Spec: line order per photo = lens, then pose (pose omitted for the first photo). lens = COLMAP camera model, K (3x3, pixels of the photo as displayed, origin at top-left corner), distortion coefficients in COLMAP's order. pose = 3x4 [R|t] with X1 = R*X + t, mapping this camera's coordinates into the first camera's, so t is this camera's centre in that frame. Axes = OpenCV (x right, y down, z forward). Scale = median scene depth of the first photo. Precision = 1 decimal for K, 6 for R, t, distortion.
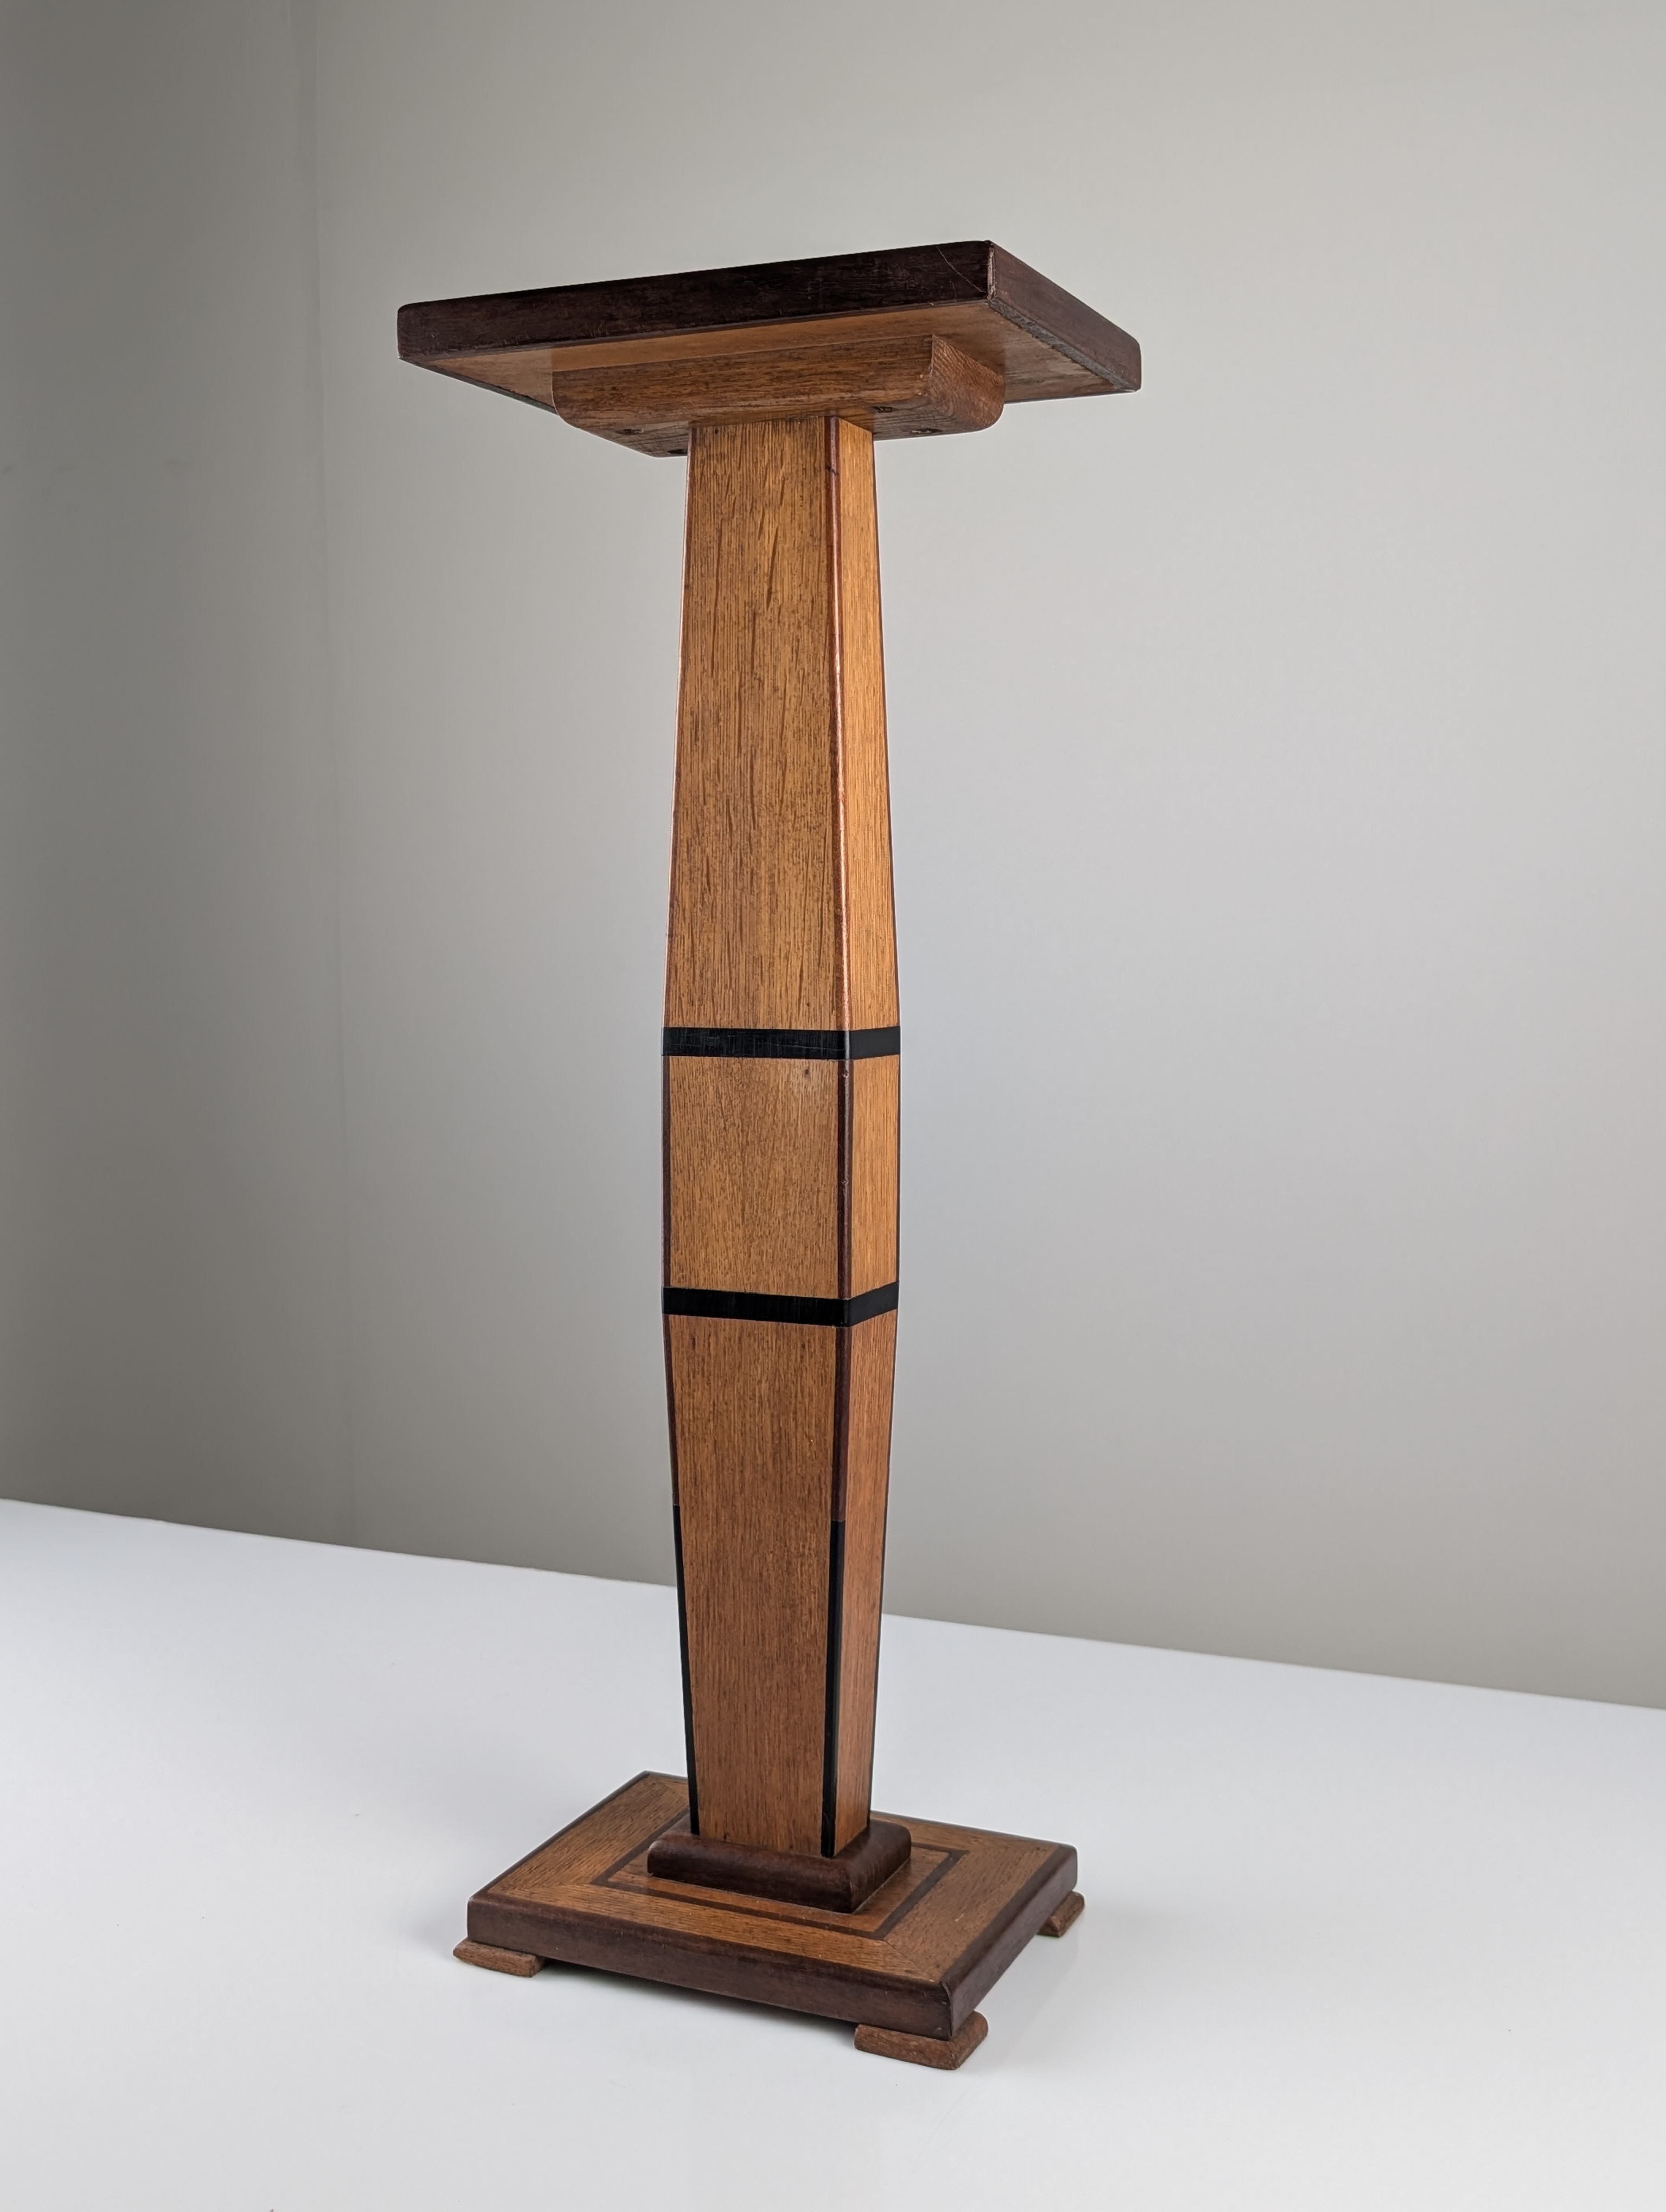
lens RADIAL K [[2337.3, 0, 830.1], [0, 2337.3, 1080.9], [0, 0, 1]] dist [0.160685, -0.704073]
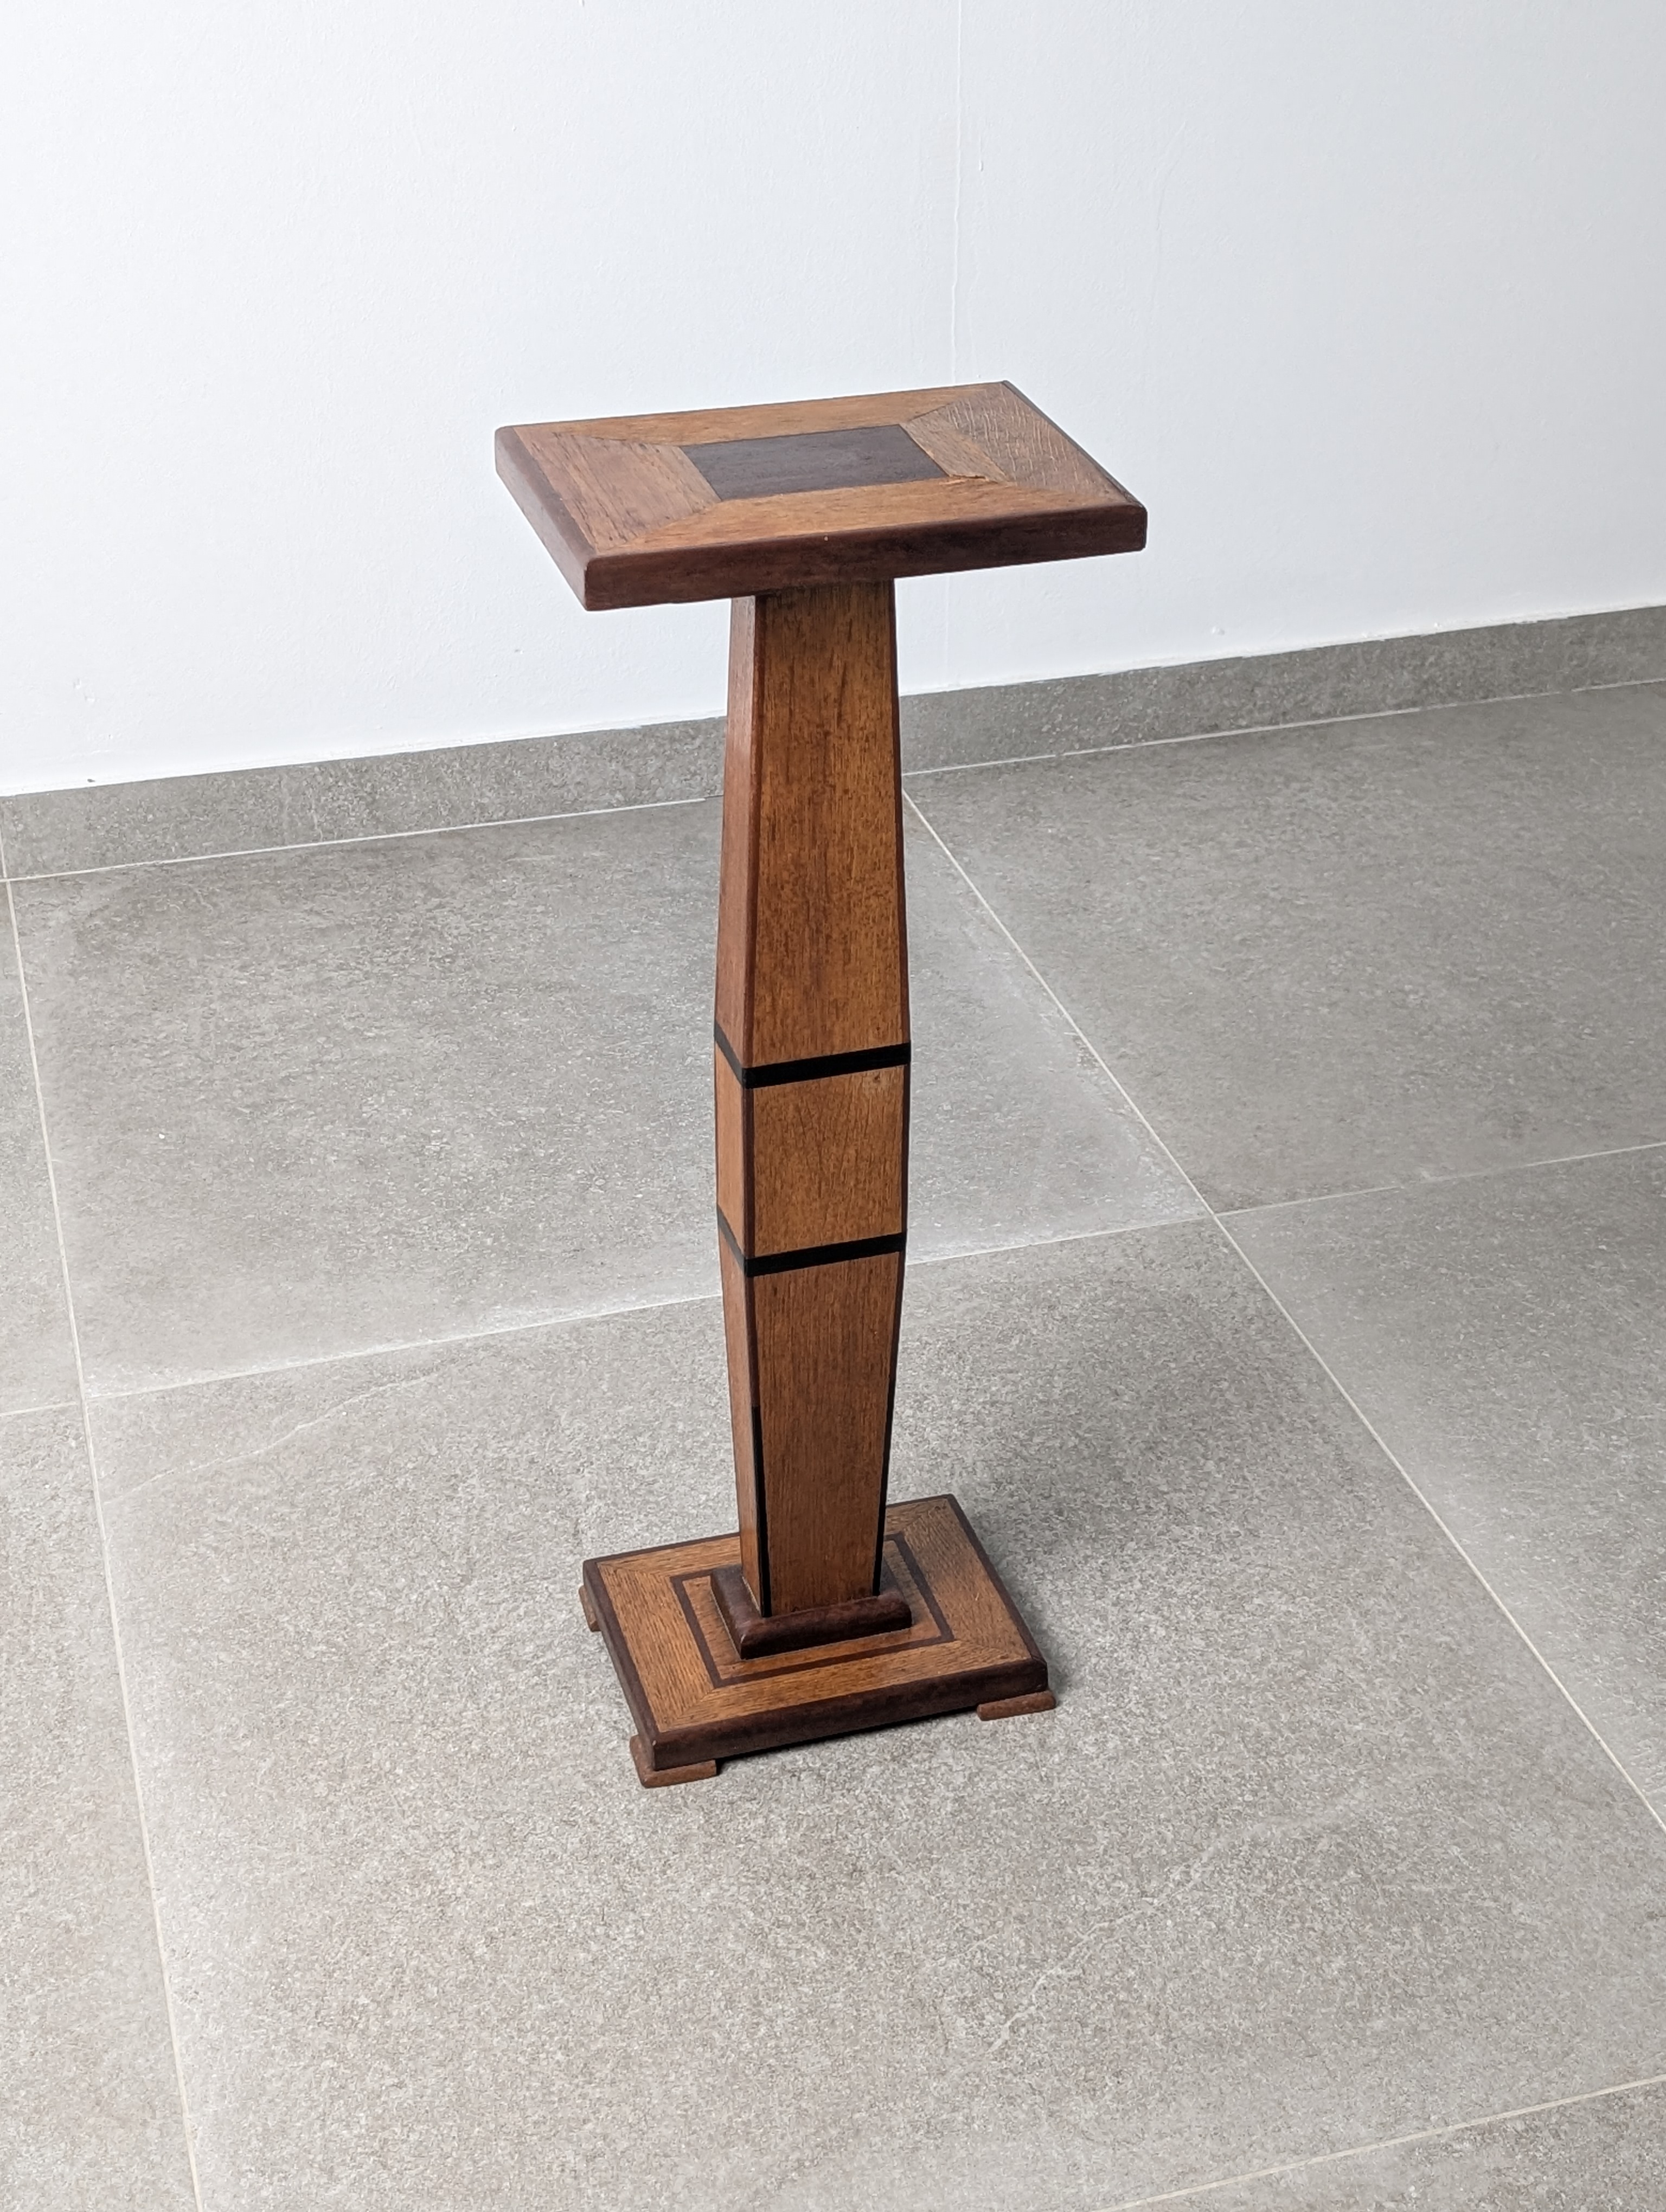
lens RADIAL K [[3128.2, 0, 808.0], [0, 3128.2, 1054.8], [0, 0, 1]] dist [0.186687, -0.662090]
pose [[0.759527, -0.321813, 0.565293, -0.927330], [0.053503, 0.897007, 0.438766, -0.710960], [-0.648272, -0.303009, 0.698519, -0.097760]]
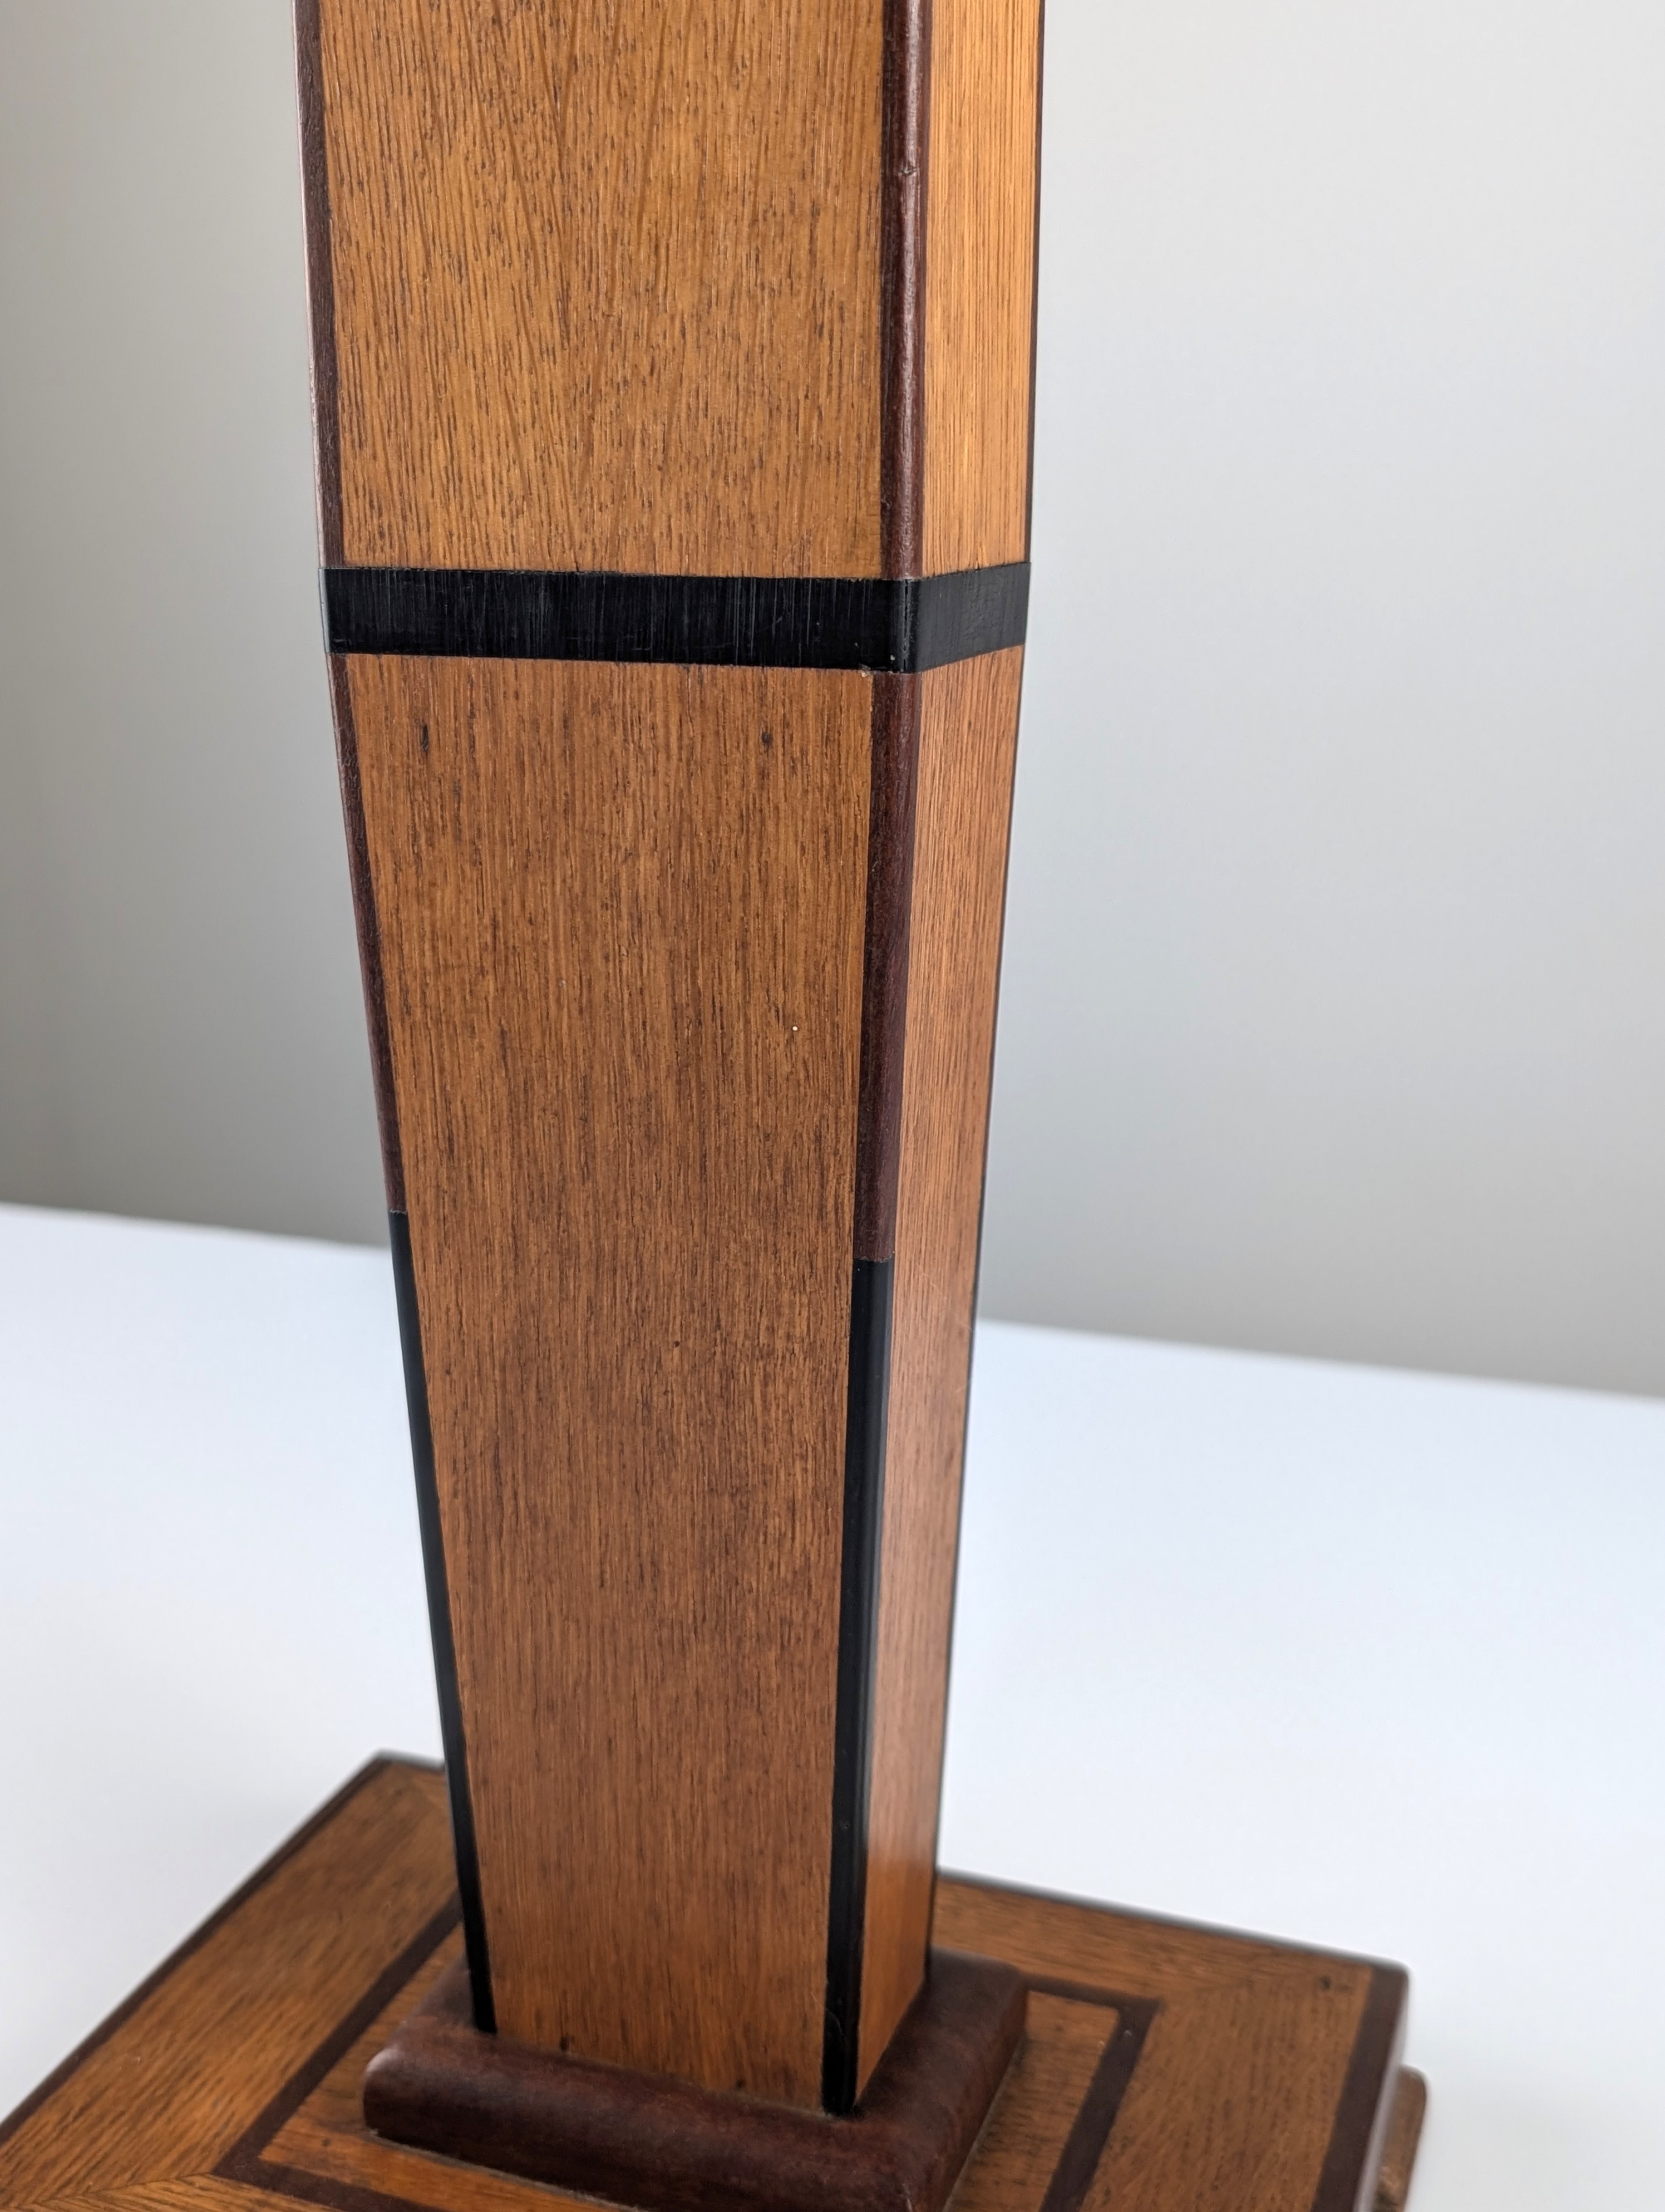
lens RADIAL K [[2397.6, 0, 858.6], [0, 2397.6, 1083.9], [0, 0, 1]] dist [0.086905, -0.320966]
pose [[0.996689, -0.018892, 0.079077, -0.025627], [0.003552, 0.981819, 0.189787, 0.096723], [-0.081225, -0.188878, 0.978636, 0.664746]]
